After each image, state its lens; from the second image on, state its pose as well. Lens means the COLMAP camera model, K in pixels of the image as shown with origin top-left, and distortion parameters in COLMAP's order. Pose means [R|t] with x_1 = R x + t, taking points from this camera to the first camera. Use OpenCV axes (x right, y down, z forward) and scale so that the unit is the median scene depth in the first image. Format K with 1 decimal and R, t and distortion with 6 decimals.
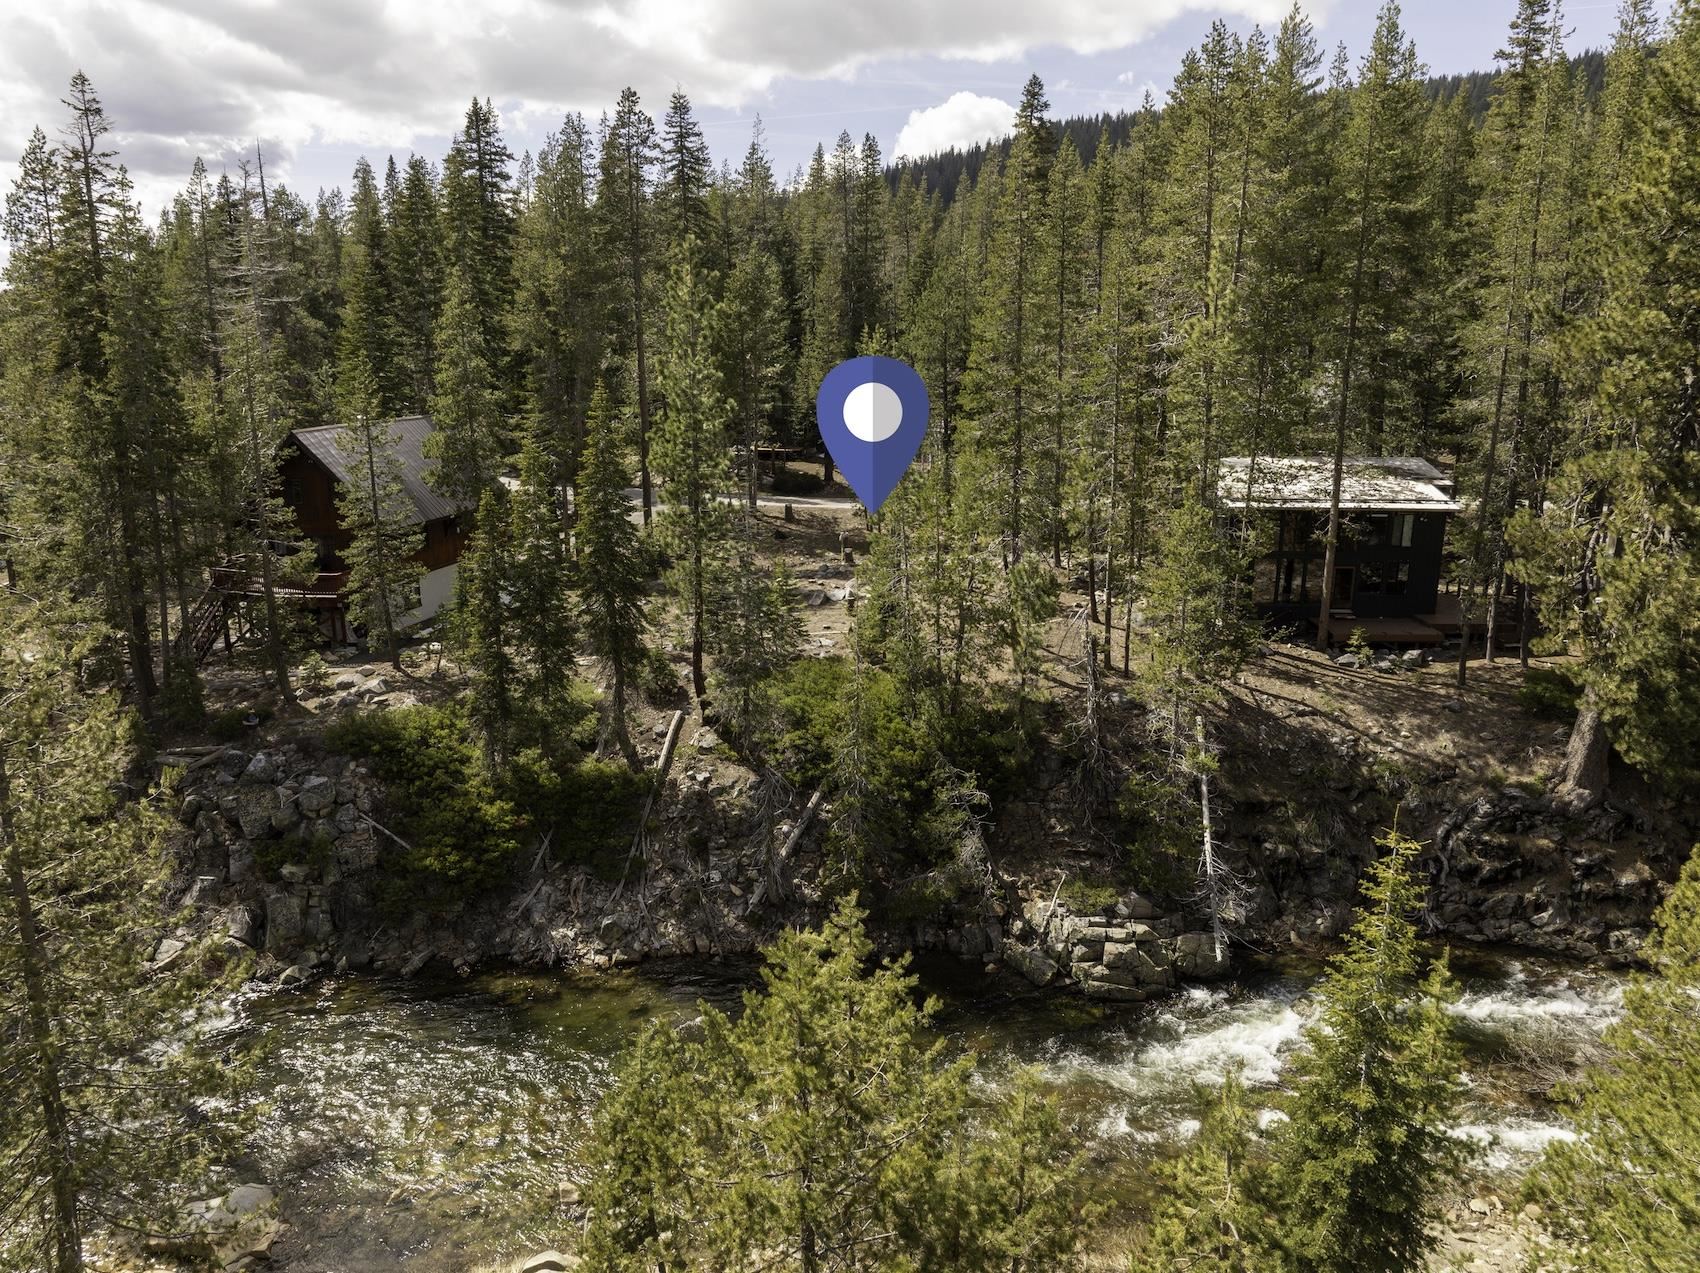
lens RADIAL K [[1197.0, 0, 856.3], [0, 1197.0, 645.5], [0, 0, 1]] dist [-0.038924, 0.008845]
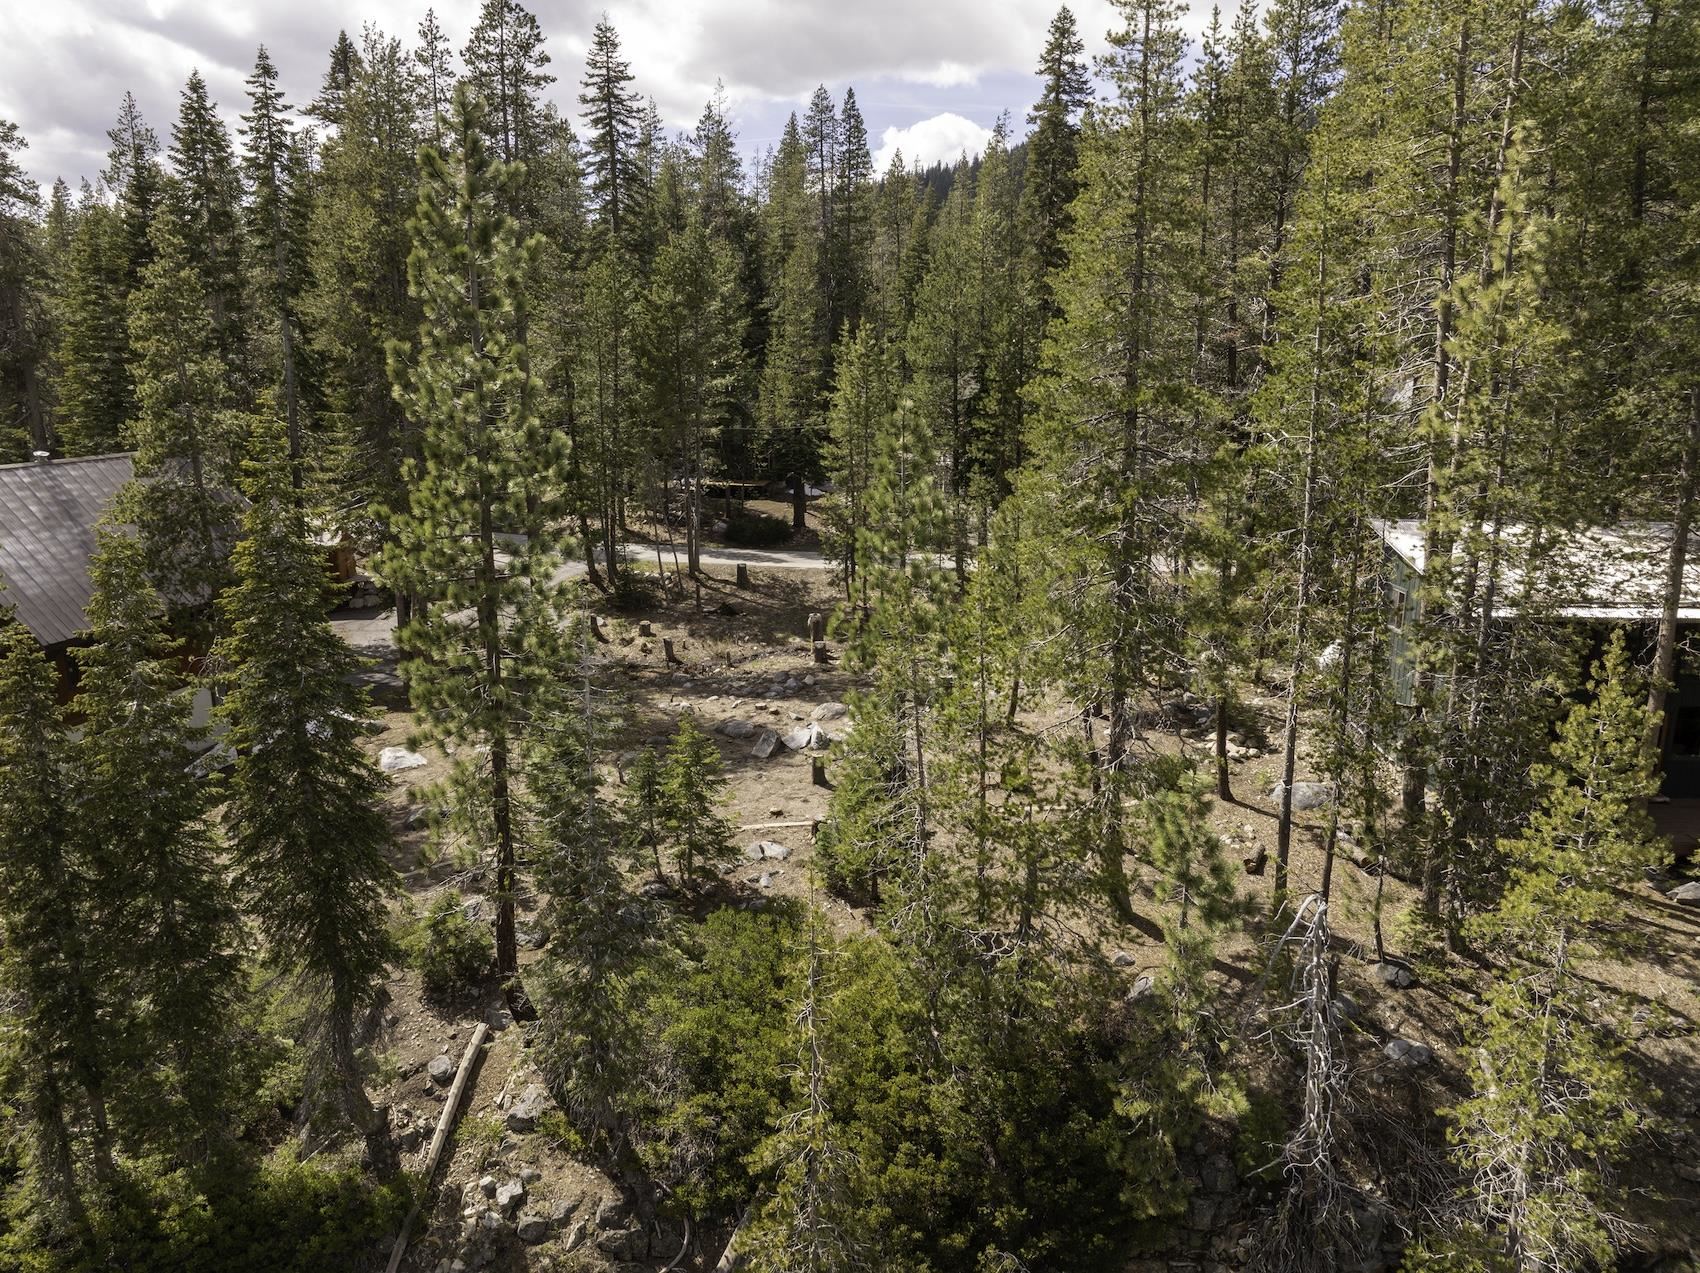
lens RADIAL K [[1197.0, 0, 856.3], [0, 1197.0, 645.5], [0, 0, 1]] dist [-0.038924, 0.008845]
pose [[0.999918, 0.001001, 0.012738, 0.005564], [-0.000820, 0.999898, -0.014270, -0.067917], [-0.012751, 0.014259, 0.999817, 0.310633]]
